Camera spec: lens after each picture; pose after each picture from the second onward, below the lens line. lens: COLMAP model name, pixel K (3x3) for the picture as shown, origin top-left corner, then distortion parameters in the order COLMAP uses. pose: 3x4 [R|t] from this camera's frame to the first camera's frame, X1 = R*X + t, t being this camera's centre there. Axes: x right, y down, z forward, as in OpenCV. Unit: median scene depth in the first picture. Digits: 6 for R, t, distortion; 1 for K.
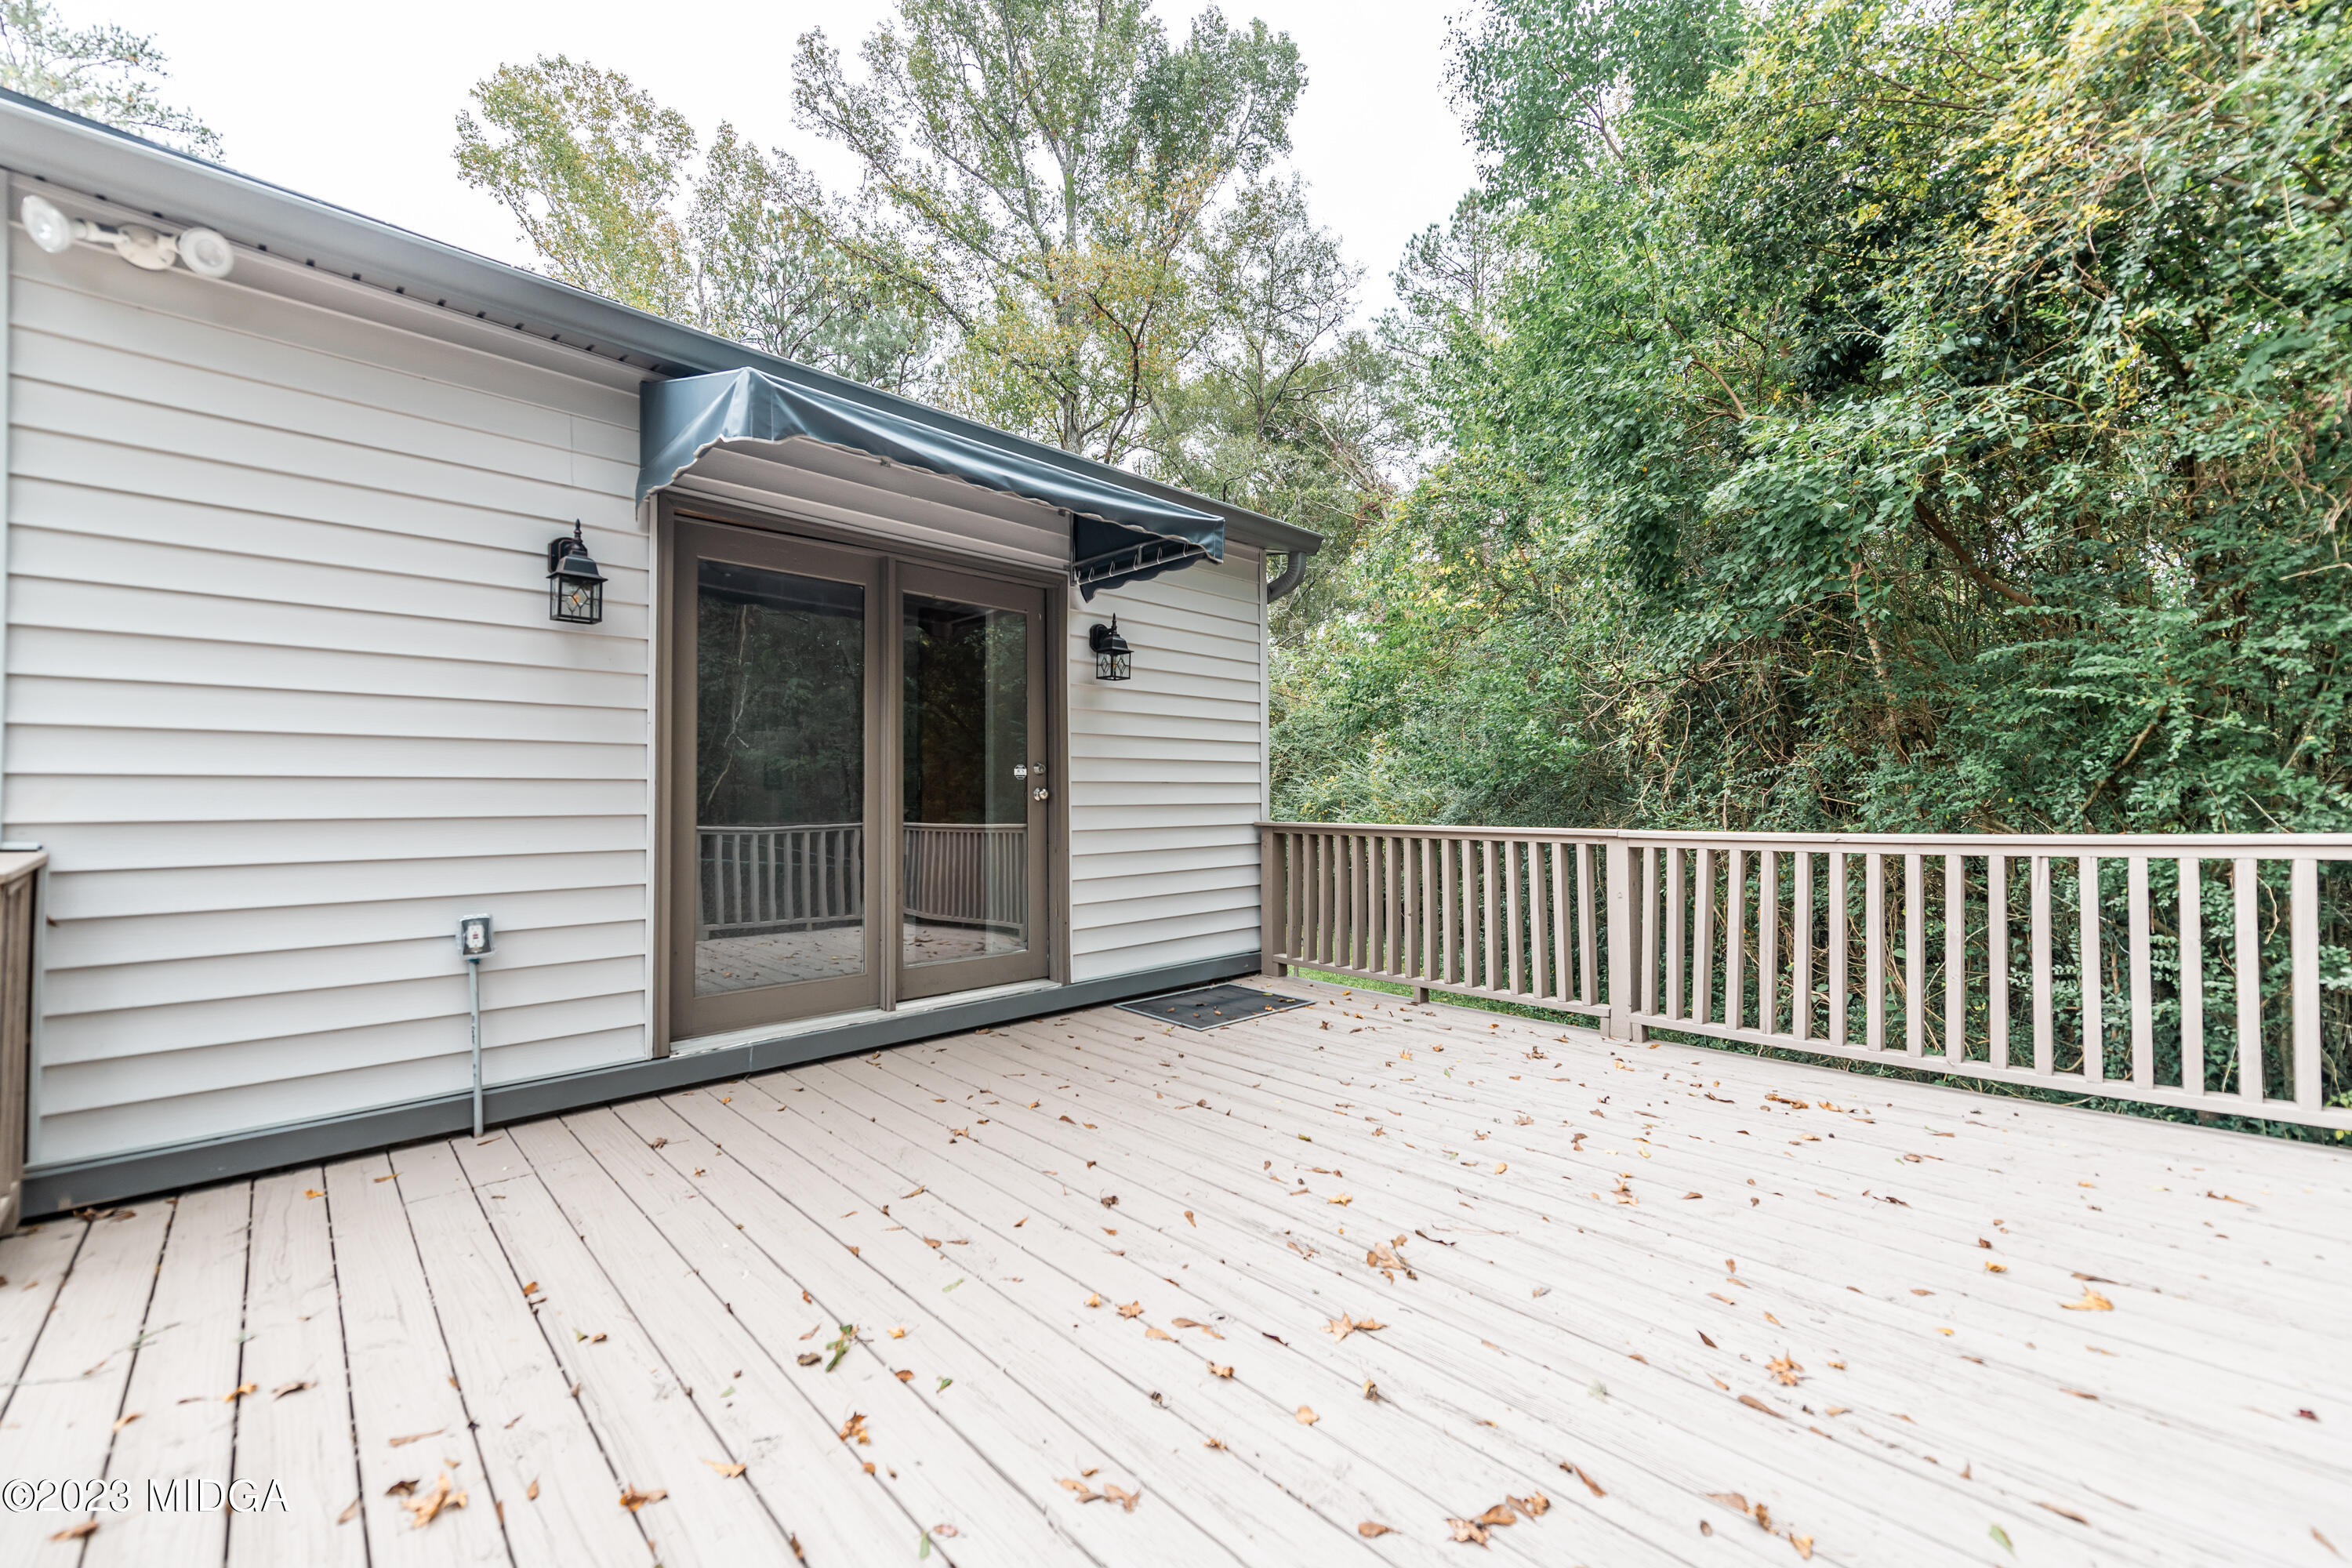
lens RADIAL K [[1013.9, 0, 1176.0], [0, 1013.9, 784.0], [0, 0, 1]] dist [0.021974, -0.000024]
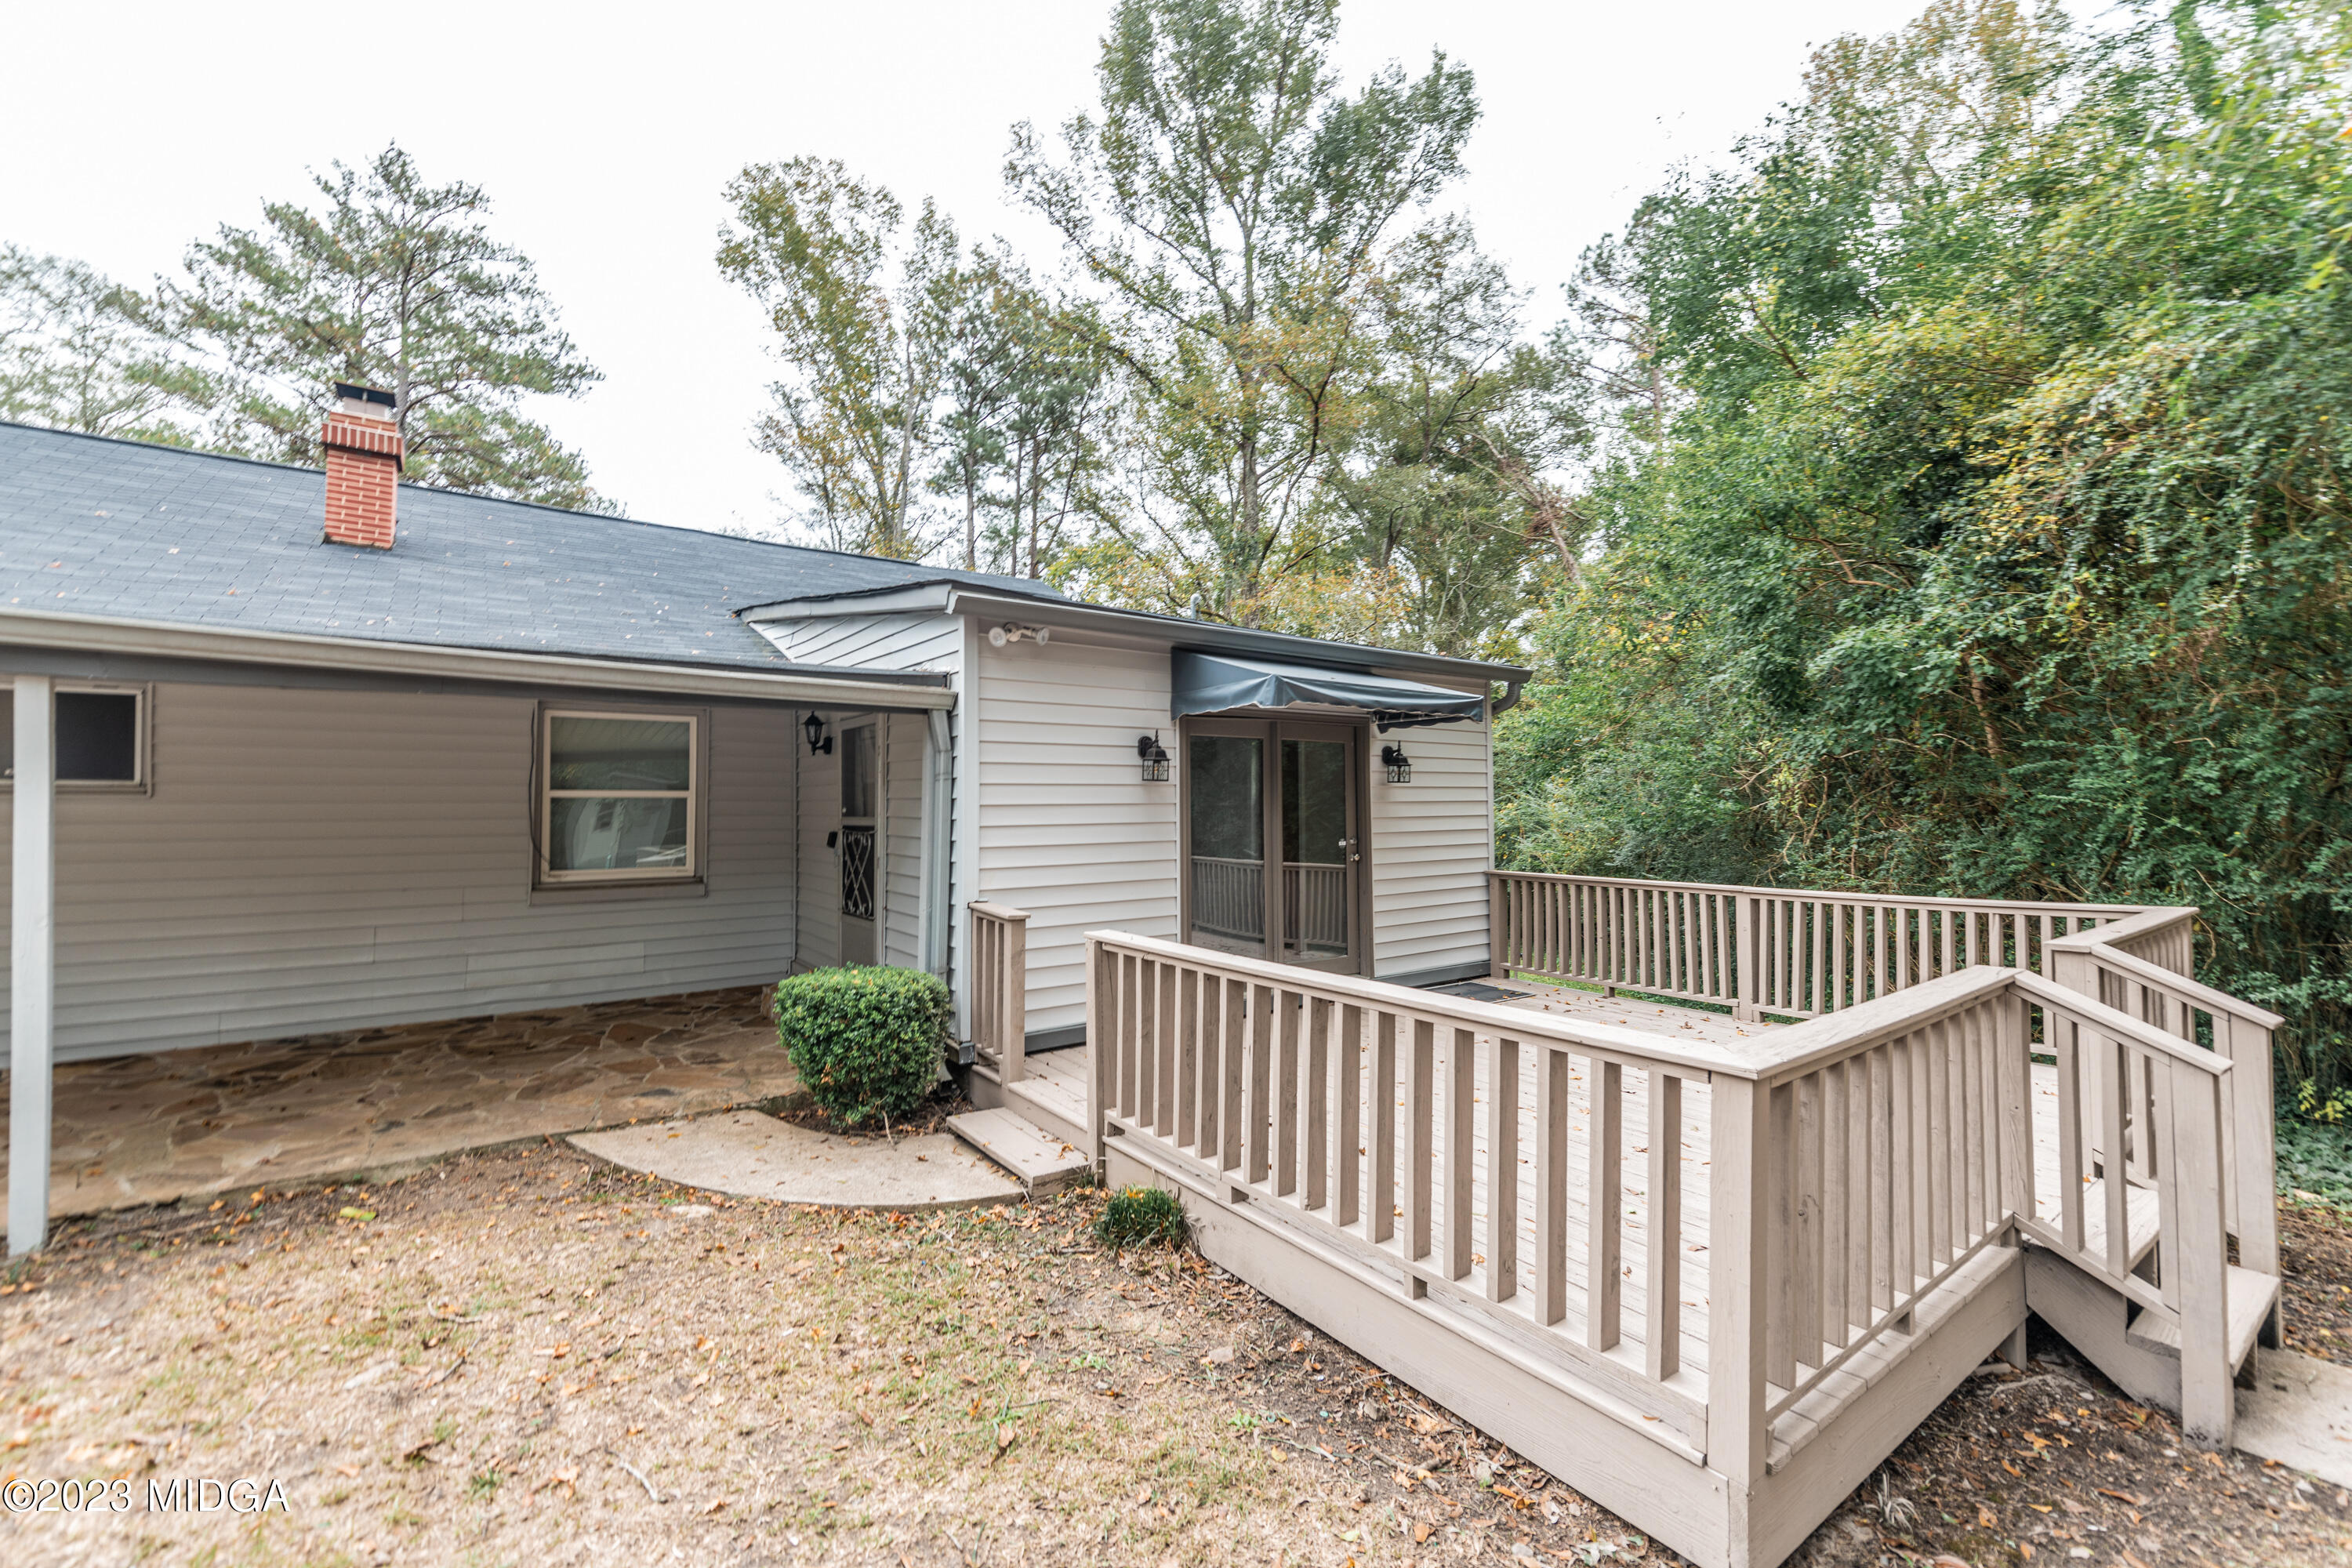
lens RADIAL K [[1069.6, 0, 1176.0], [0, 1069.6, 784.0], [0, 0, 1]] dist [0.058895, -0.017693]
pose [[0.991761, -0.002632, -0.128071, -0.038095], [0.002250, 0.999993, -0.003128, -0.019348], [0.128079, 0.002814, 0.991760, -0.134762]]
